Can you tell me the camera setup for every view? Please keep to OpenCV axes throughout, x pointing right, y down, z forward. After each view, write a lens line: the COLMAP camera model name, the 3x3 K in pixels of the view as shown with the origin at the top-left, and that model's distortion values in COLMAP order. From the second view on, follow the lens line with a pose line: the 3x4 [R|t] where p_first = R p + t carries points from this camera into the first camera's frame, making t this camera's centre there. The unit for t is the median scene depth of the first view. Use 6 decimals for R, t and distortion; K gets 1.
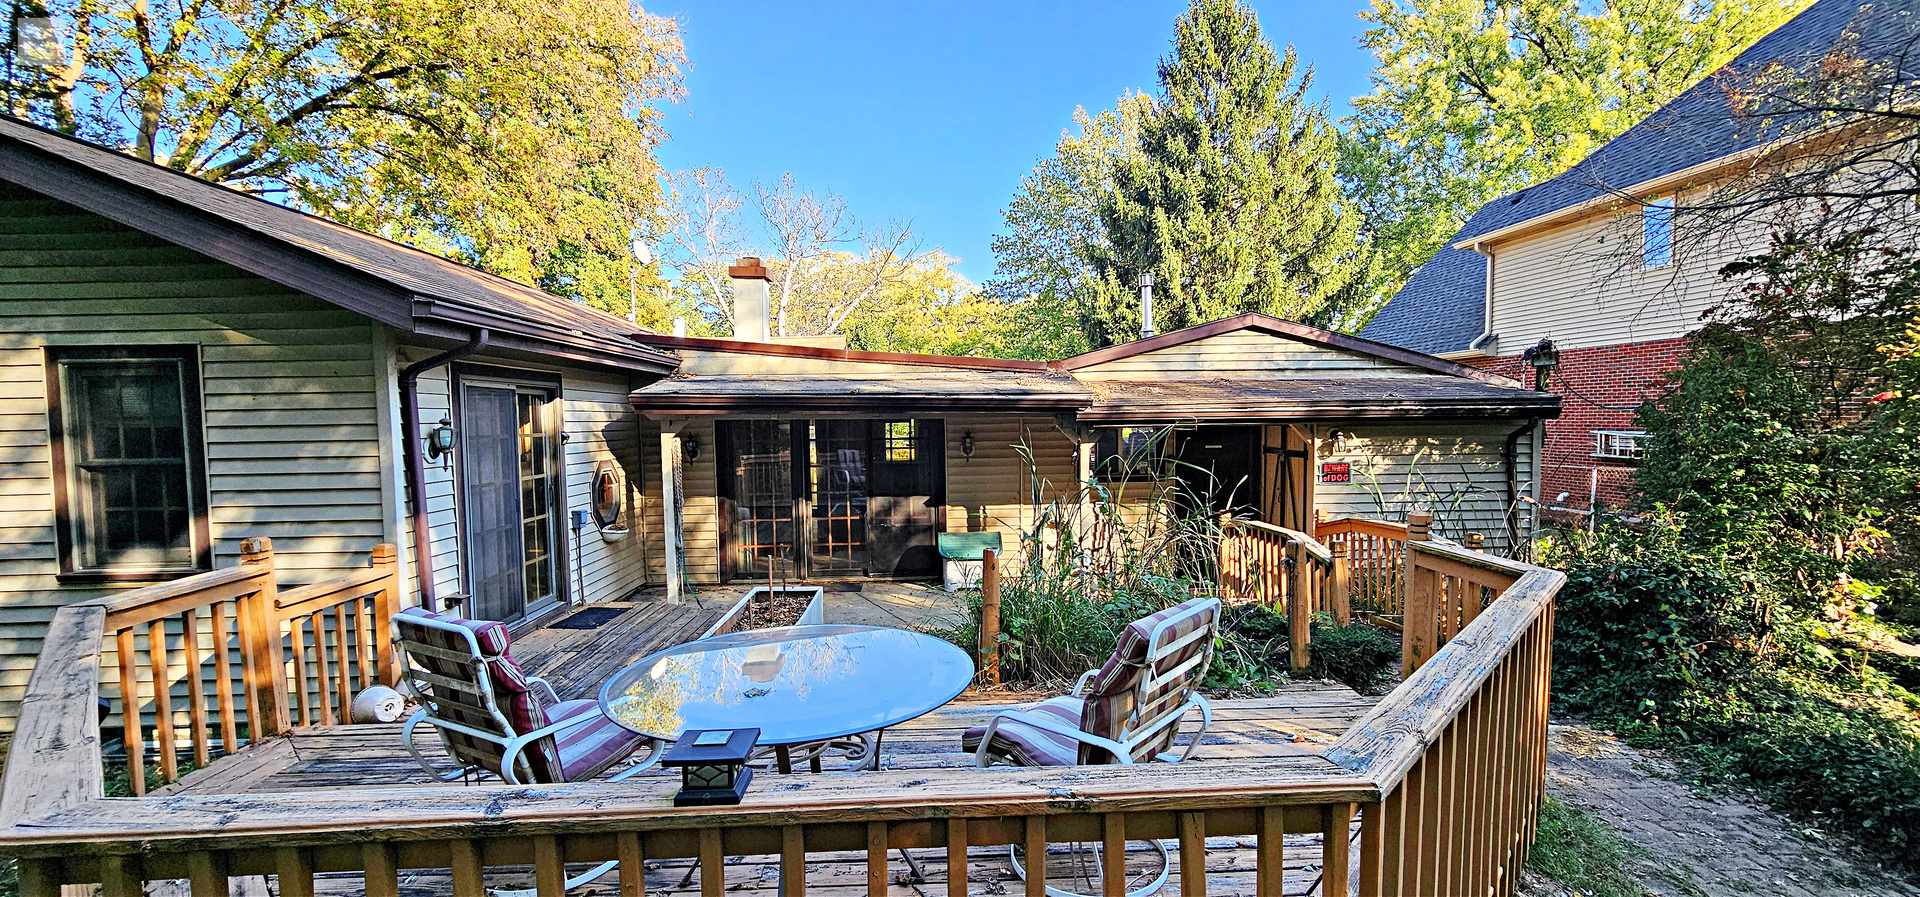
lens RADIAL K [[779.6, 0, 953.4], [0, 779.6, 459.3], [0, 0, 1]] dist [-0.001150, -0.000335]
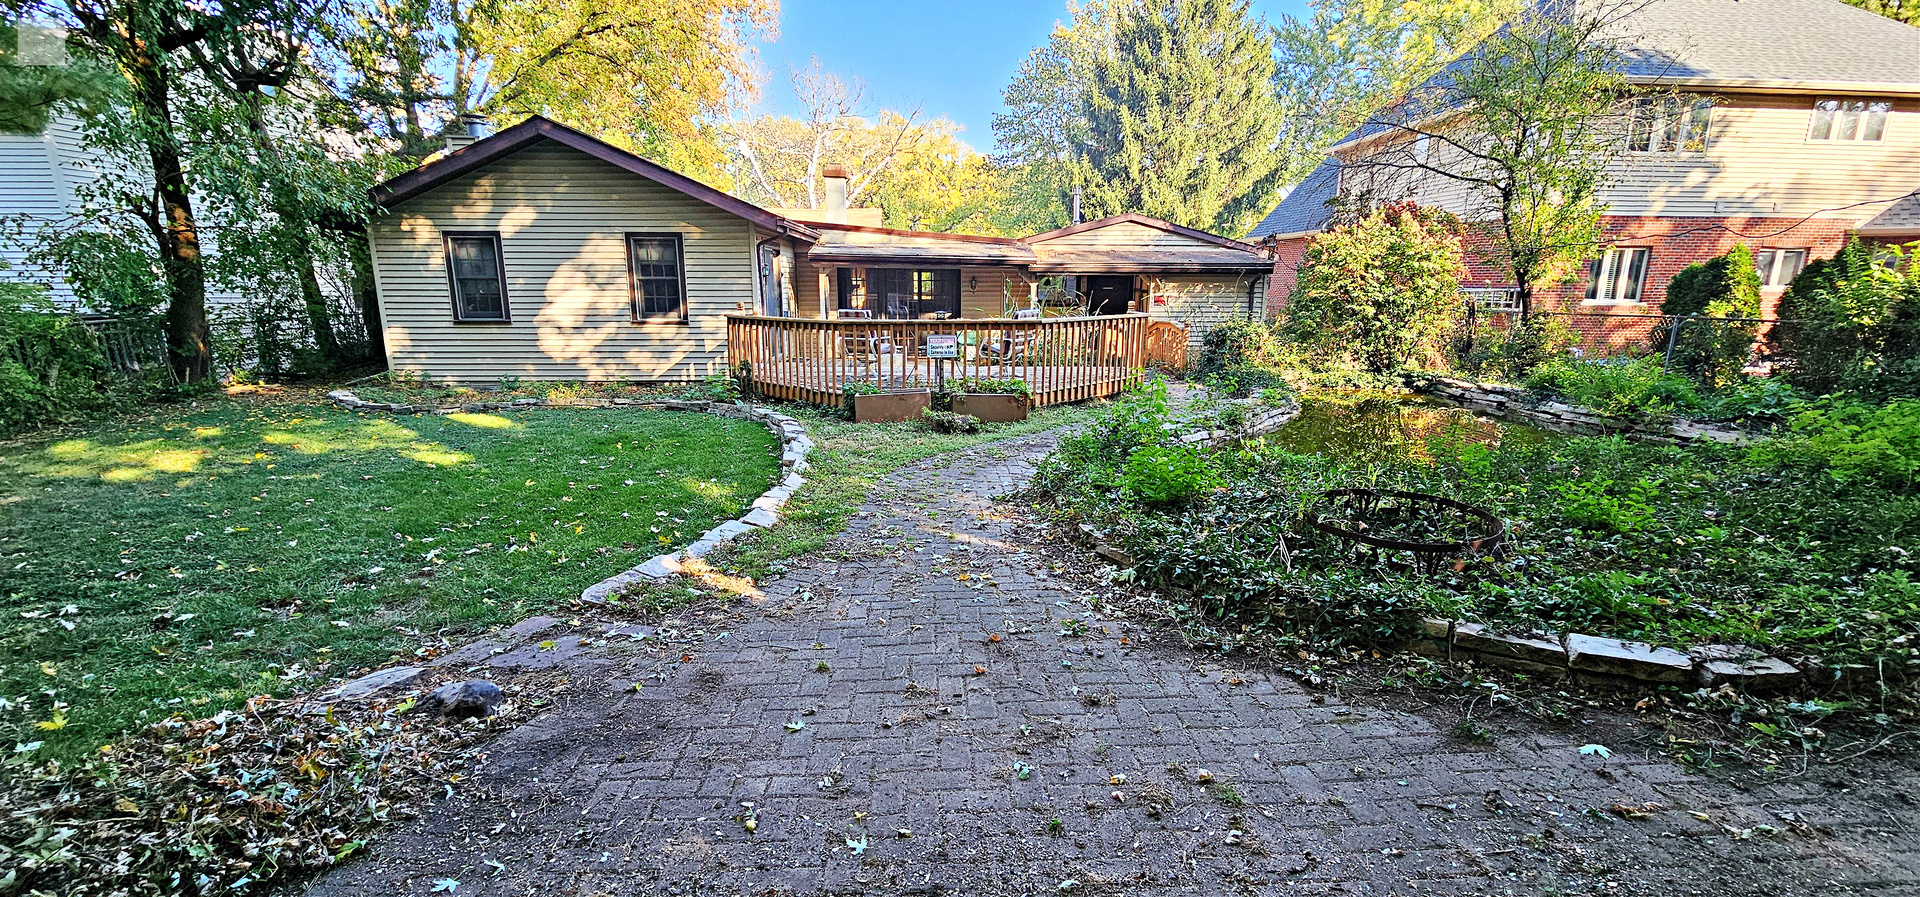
lens RADIAL K [[779.6, 0, 962.4], [0, 779.6, 463.4], [0, 0, 1]] dist [-0.001150, -0.000335]
pose [[0.999753, 0.012689, 0.018220, -0.013697], [-0.015740, 0.983807, 0.178540, 0.026315], [-0.015659, -0.178783, 0.983764, -0.341150]]
